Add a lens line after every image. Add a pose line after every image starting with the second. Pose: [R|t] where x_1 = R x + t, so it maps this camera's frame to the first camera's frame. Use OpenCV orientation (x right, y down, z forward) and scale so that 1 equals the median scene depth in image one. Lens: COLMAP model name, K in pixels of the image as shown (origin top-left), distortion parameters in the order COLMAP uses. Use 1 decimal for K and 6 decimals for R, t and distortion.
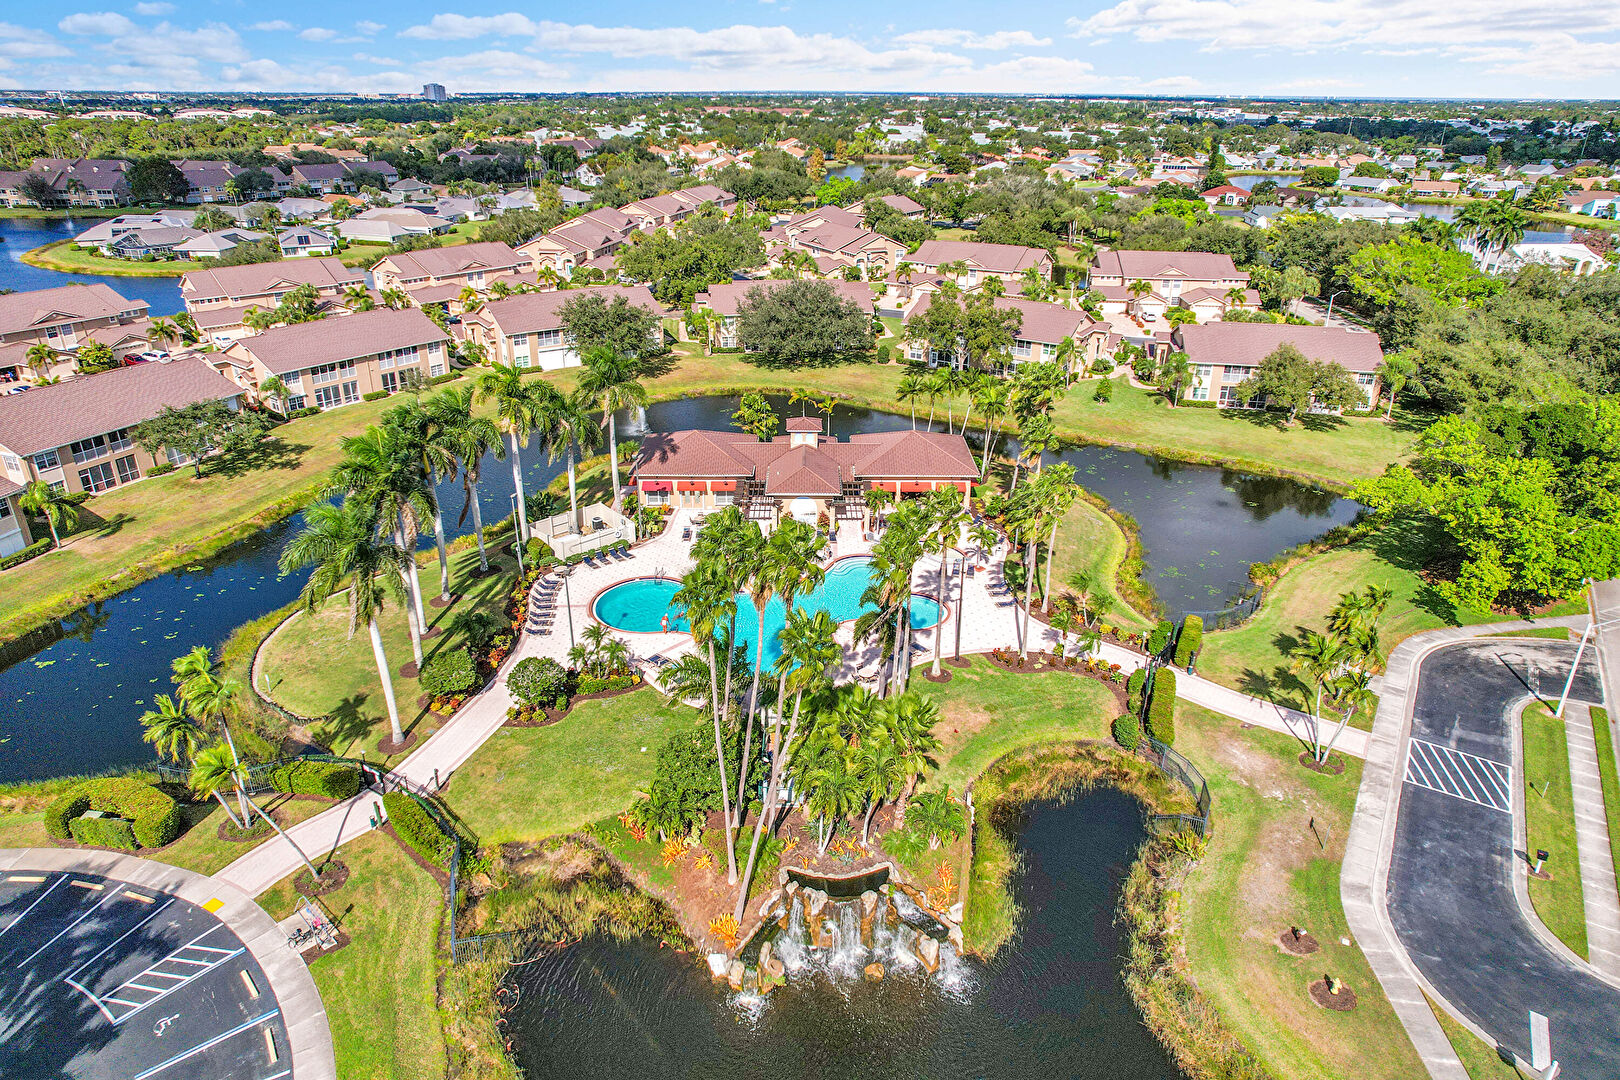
lens RADIAL K [[1029.9, 0, 814.2], [0, 1029.9, 563.9], [0, 0, 1]] dist [-0.077341, 0.068980]
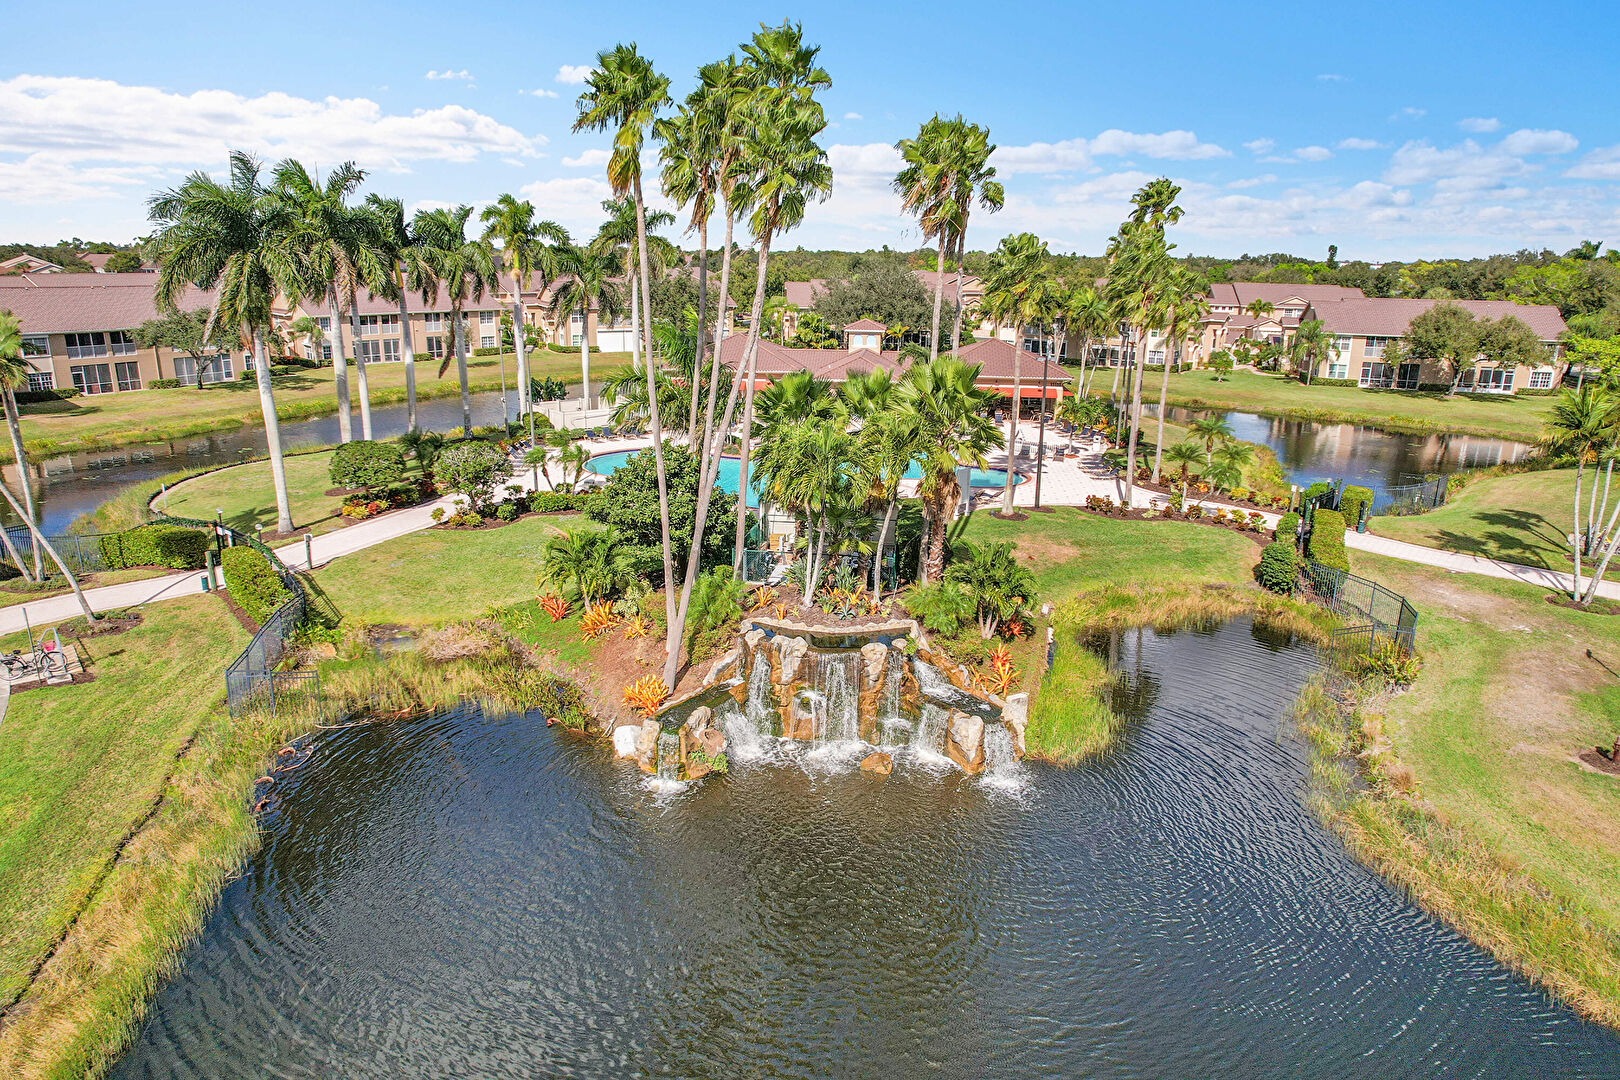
lens RADIAL K [[1029.9, 0, 814.2], [0, 1029.9, 563.9], [0, 0, 1]] dist [-0.077341, 0.068980]
pose [[0.994441, 0.037475, -0.098404, 0.066430], [-0.051859, 0.987634, -0.147954, 0.317964], [0.091643, 0.152234, 0.984087, 0.321494]]
